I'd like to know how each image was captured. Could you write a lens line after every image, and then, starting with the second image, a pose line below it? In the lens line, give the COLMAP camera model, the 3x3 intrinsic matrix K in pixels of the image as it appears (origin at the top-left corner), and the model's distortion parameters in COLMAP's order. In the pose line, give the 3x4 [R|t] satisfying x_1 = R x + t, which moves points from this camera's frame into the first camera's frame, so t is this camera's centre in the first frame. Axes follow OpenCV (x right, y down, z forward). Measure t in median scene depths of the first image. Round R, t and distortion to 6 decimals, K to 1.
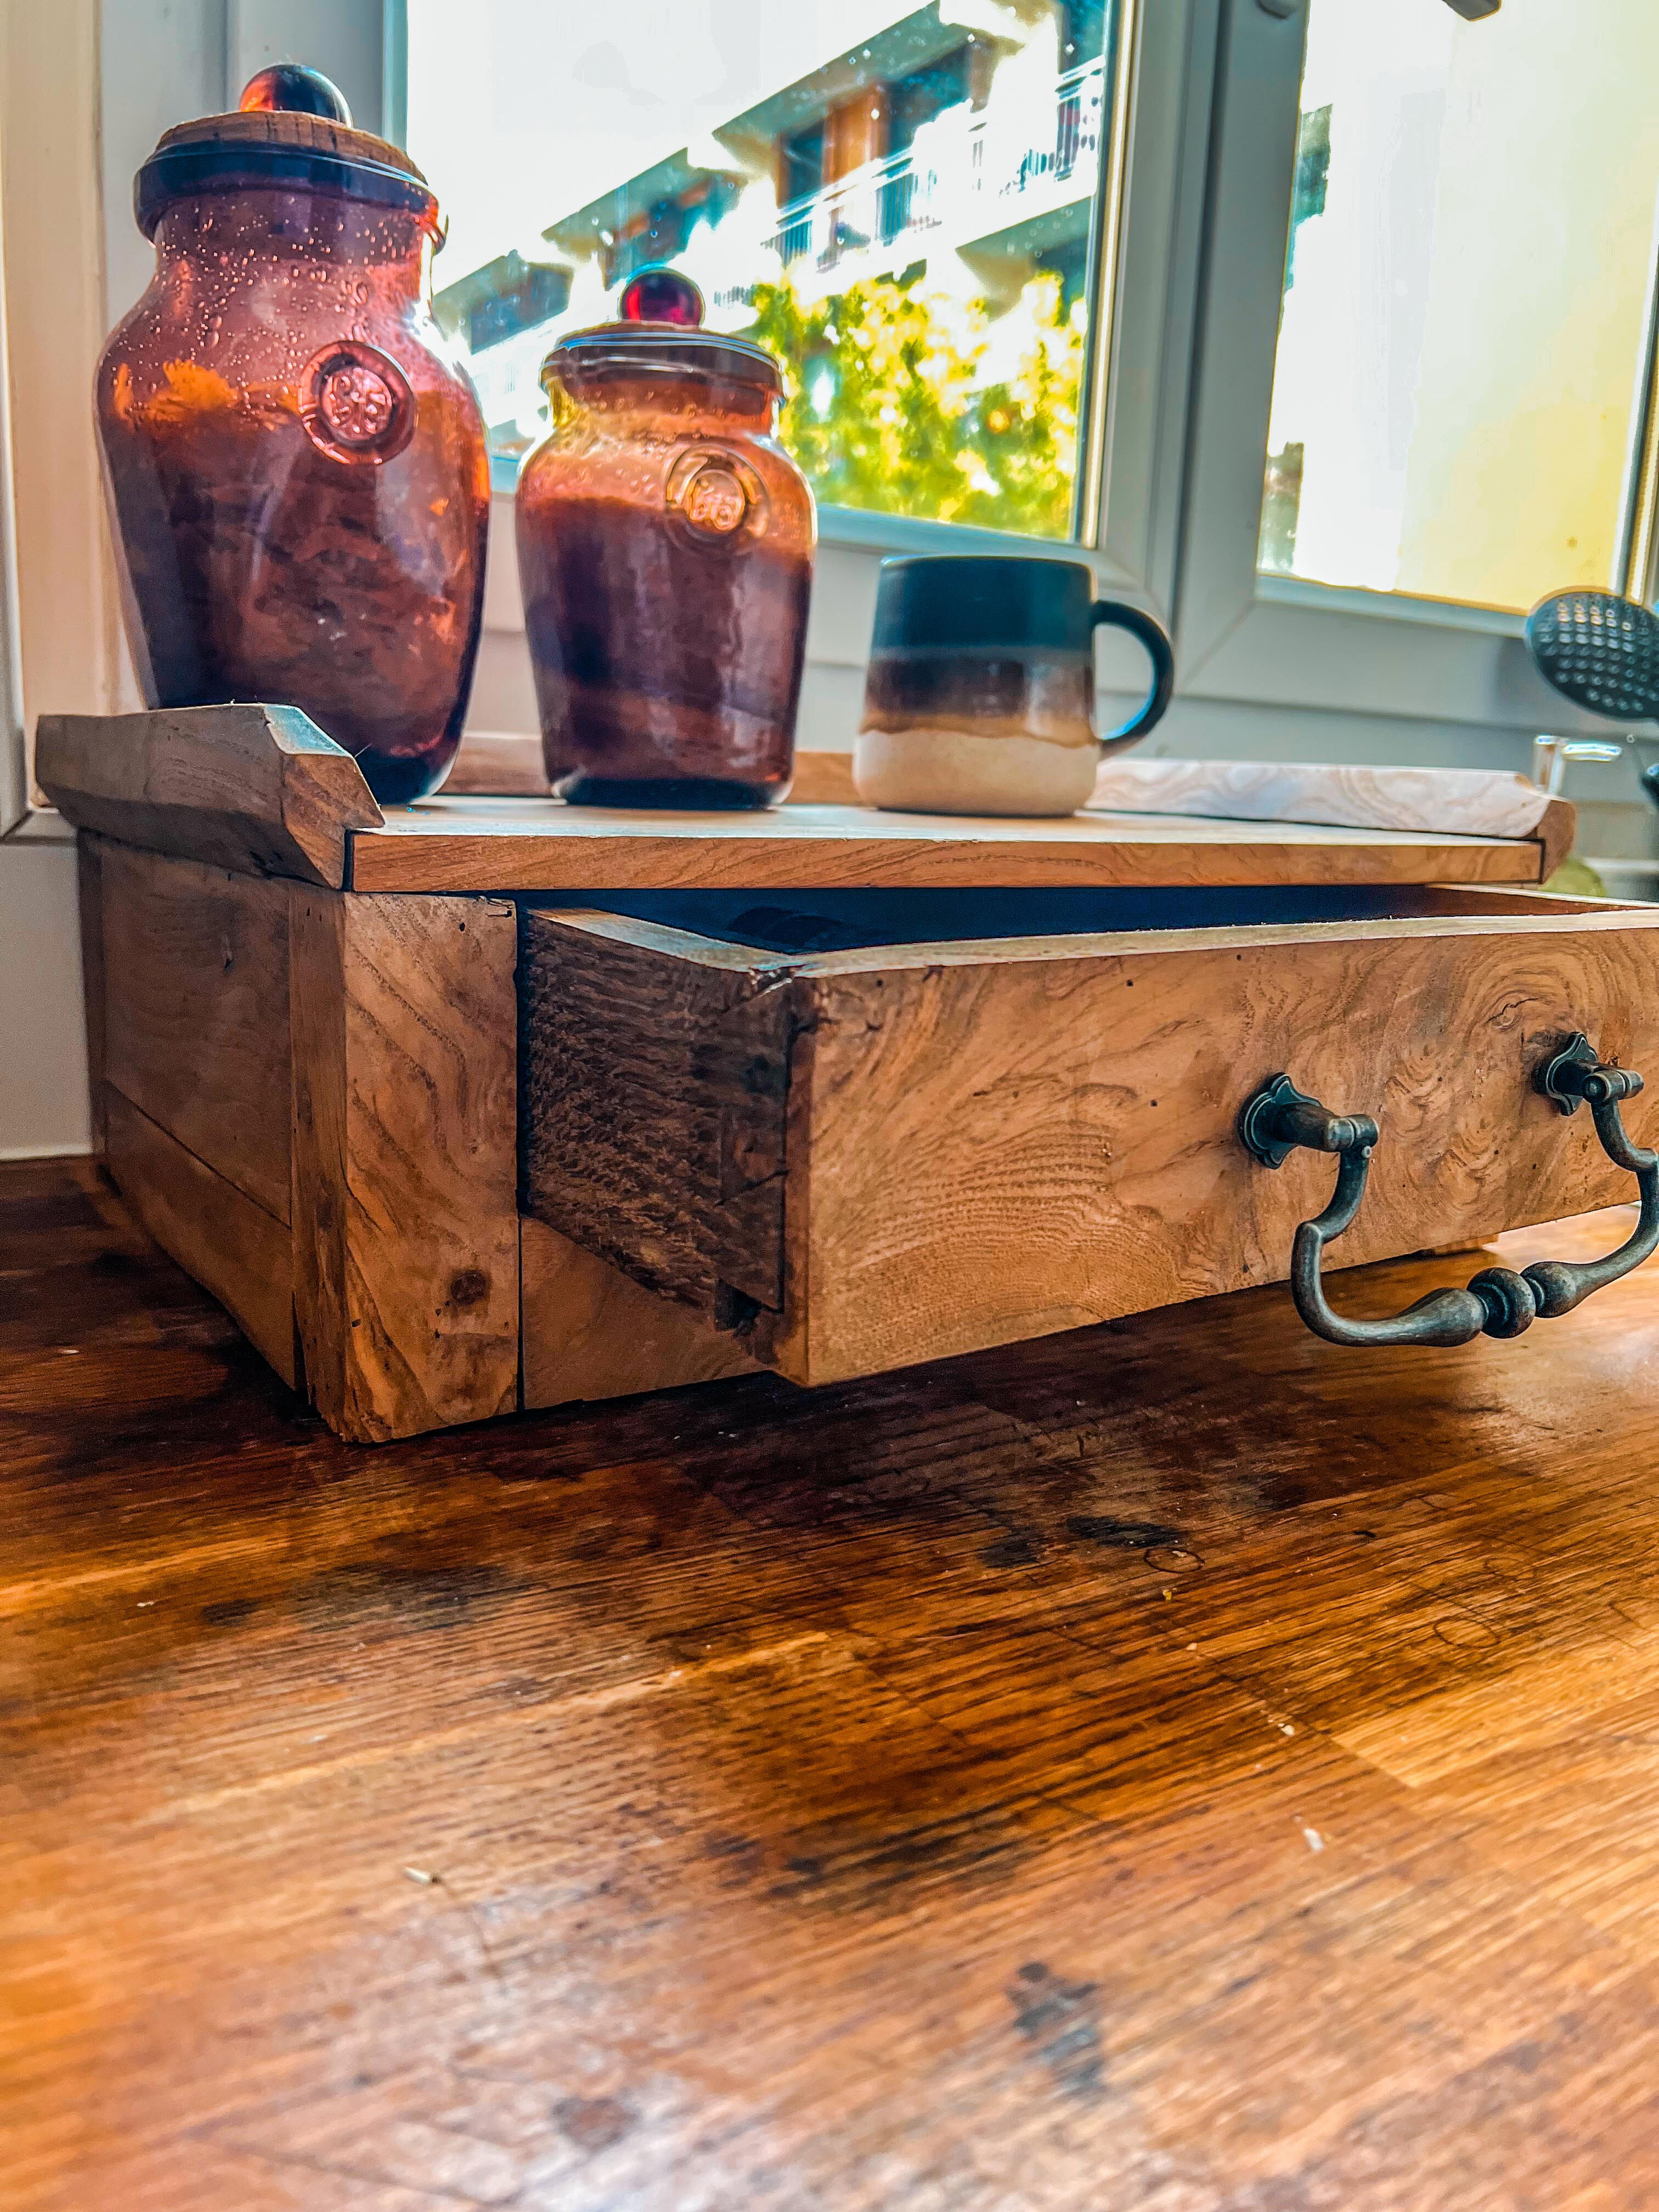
lens RADIAL K [[1699.9, 0, 846.5], [0, 1699.9, 1082.5], [0, 0, 1]] dist [0.056736, -0.099873]
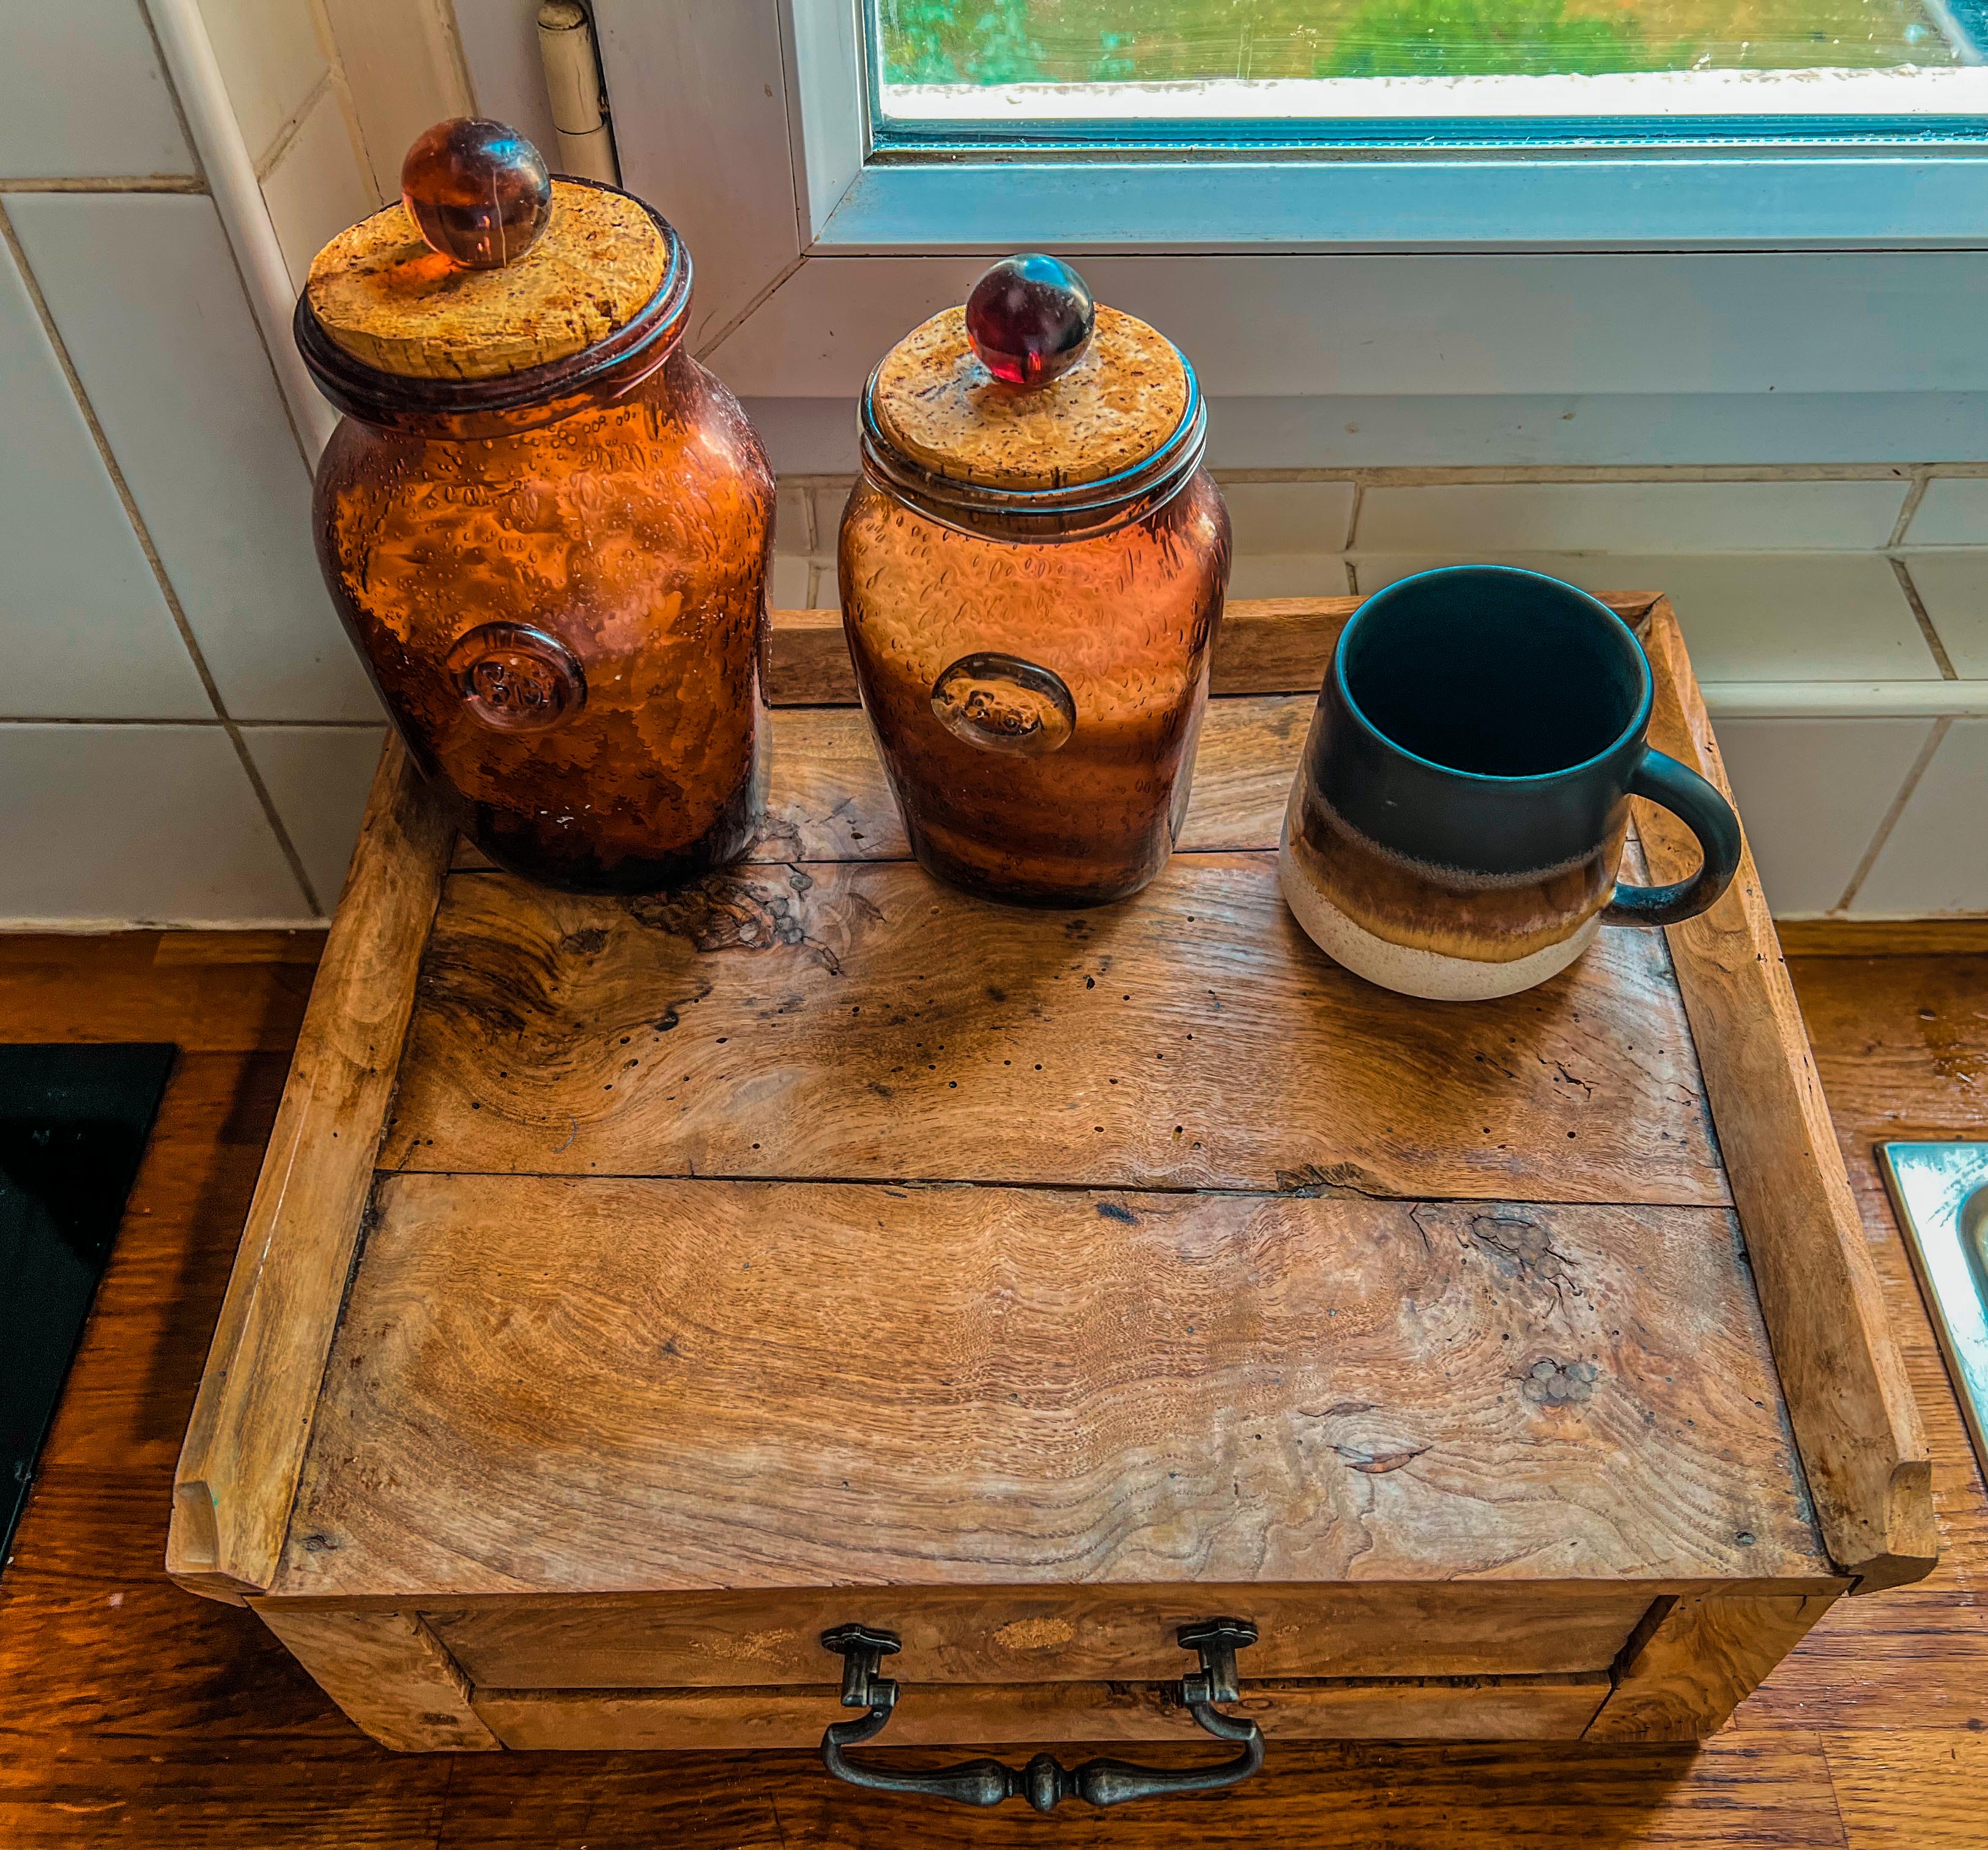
lens RADIAL K [[1897.4, 0, 998.3], [0, 1897.4, 927.0], [0, 0, 1]] dist [0.047337, -0.074169]
pose [[0.835157, 0.391902, -0.385908, 0.500834], [-0.041781, 0.744815, 0.665962, -1.437362], [0.548422, -0.540060, 0.638411, 0.695395]]
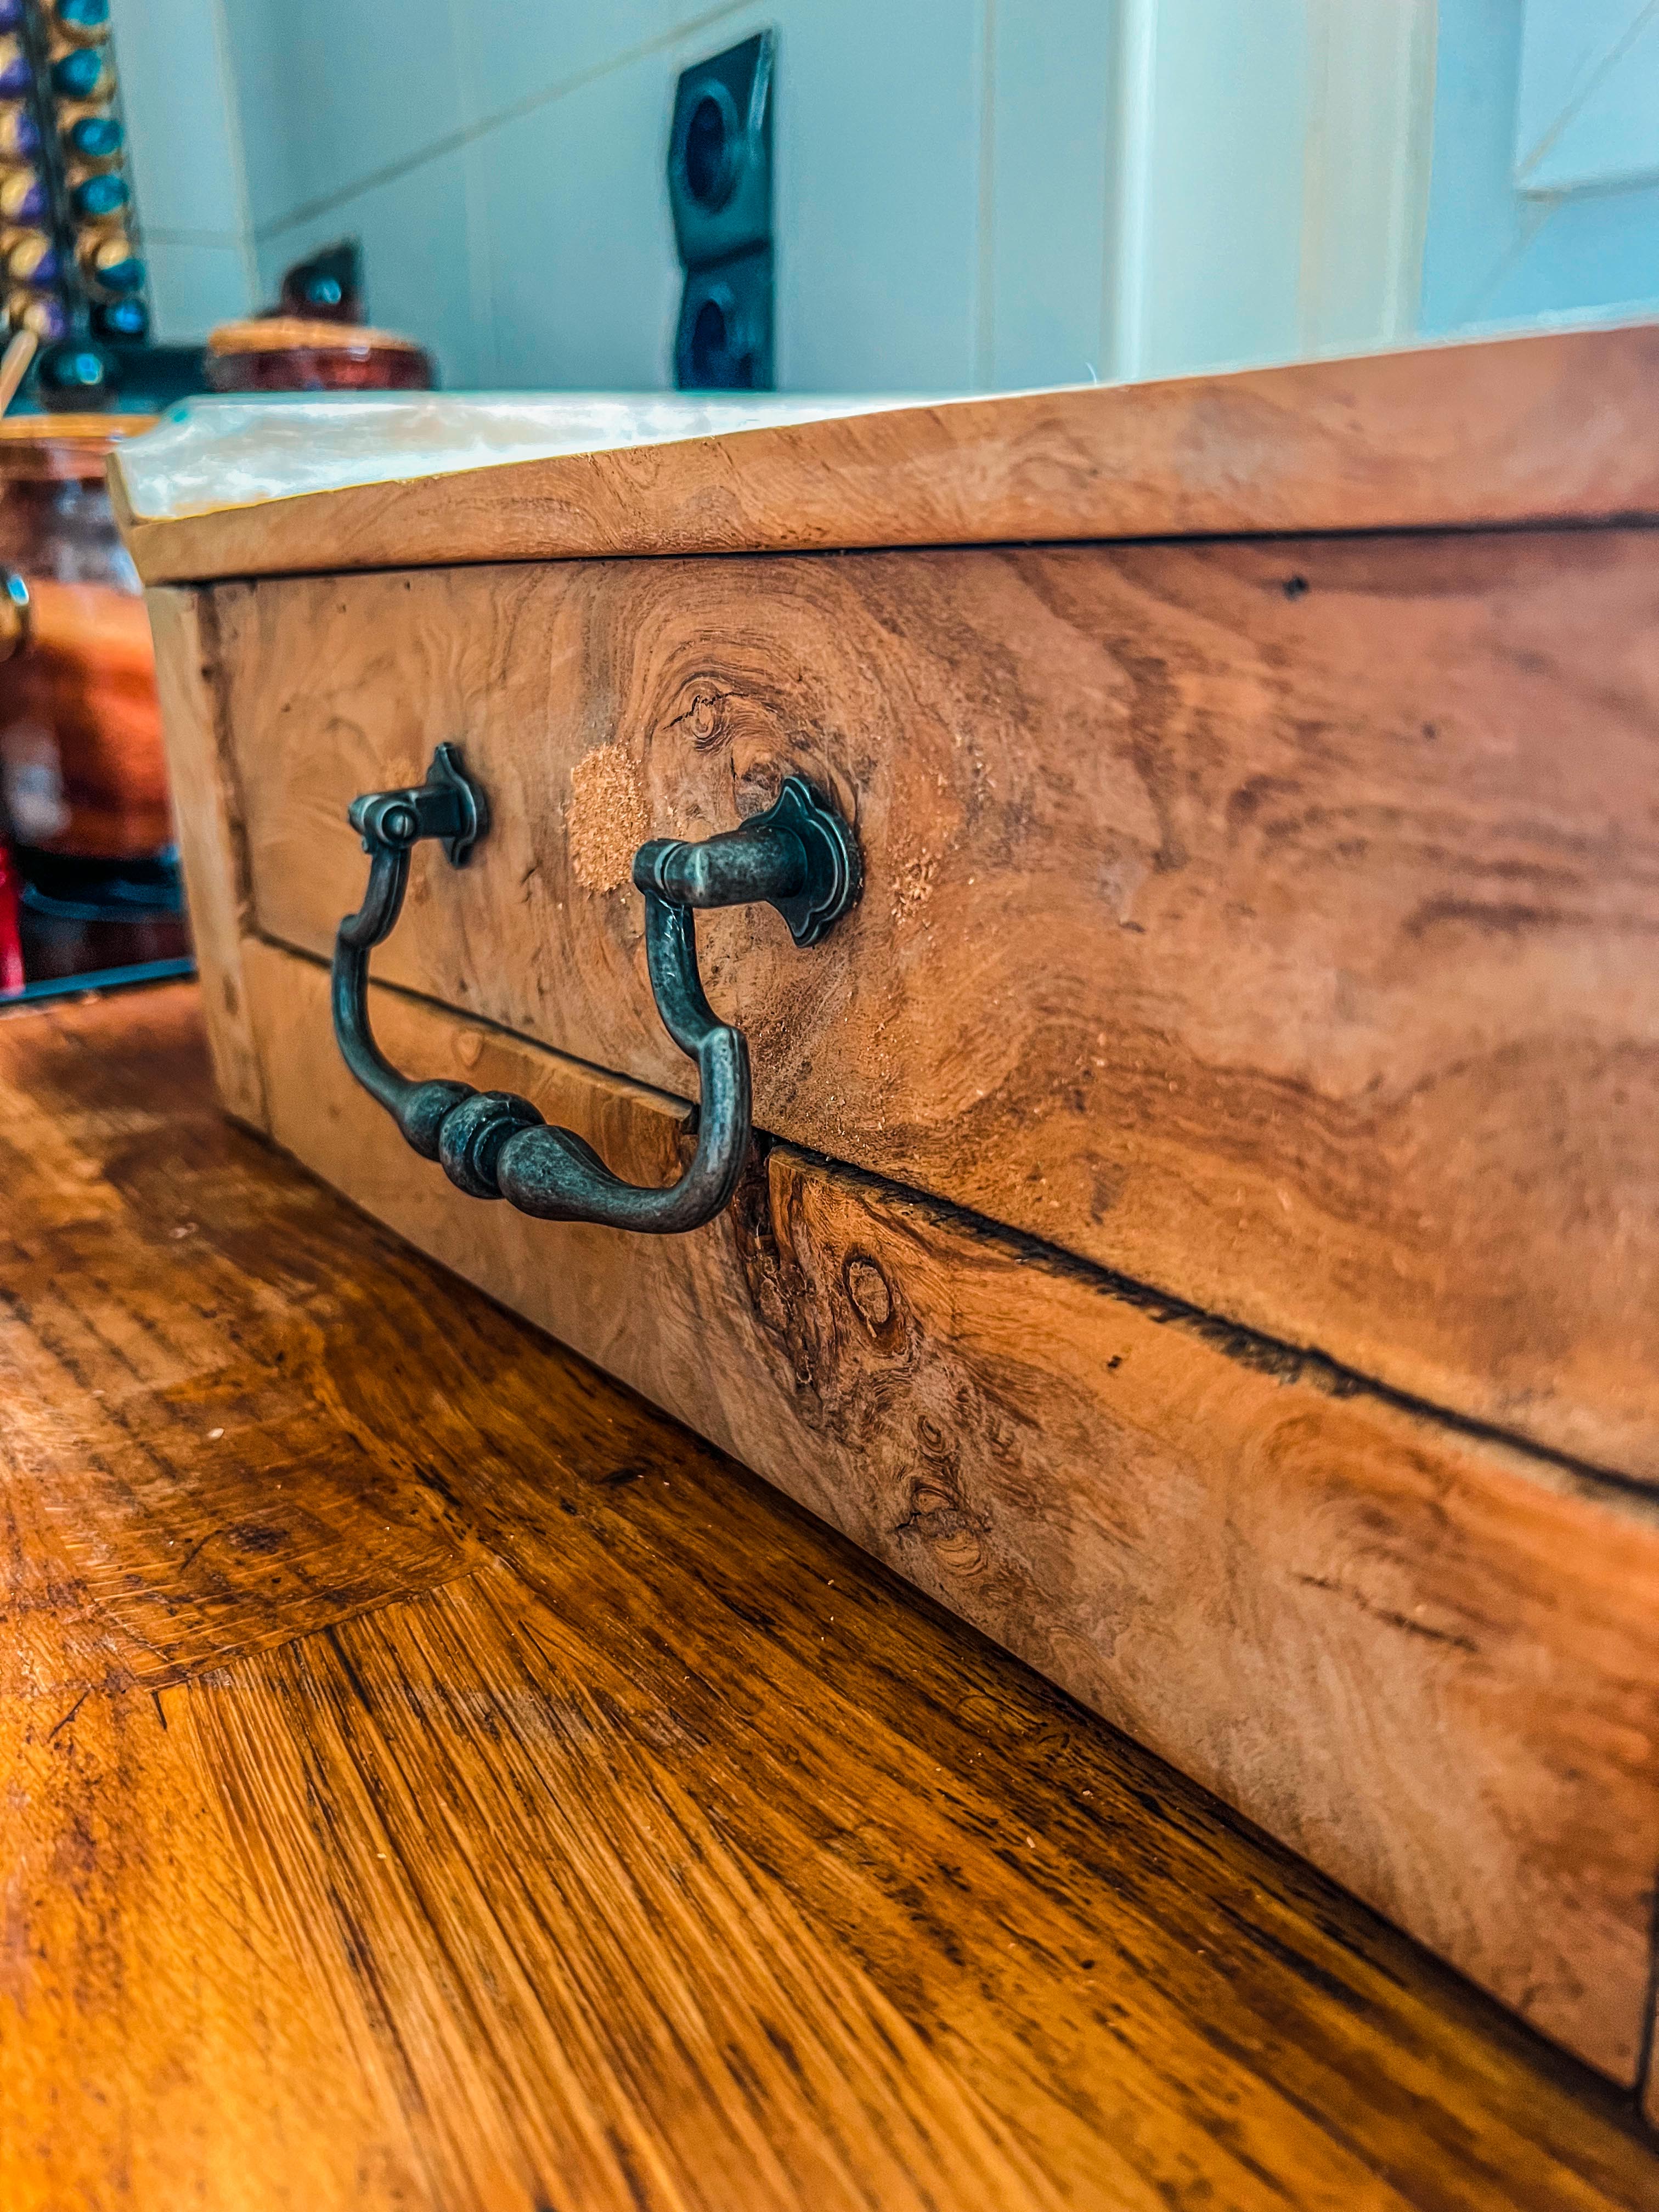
lens RADIAL K [[1719.8, 0, 827.9], [0, 1719.8, 1119.0], [0, 0, 1]] dist [0.020294, -0.042168]
pose [[0.048956, 0.278737, -0.959119, 0.864798], [-0.130966, 0.953771, 0.270498, -0.141604], [0.990177, 0.112370, 0.083198, 1.398009]]
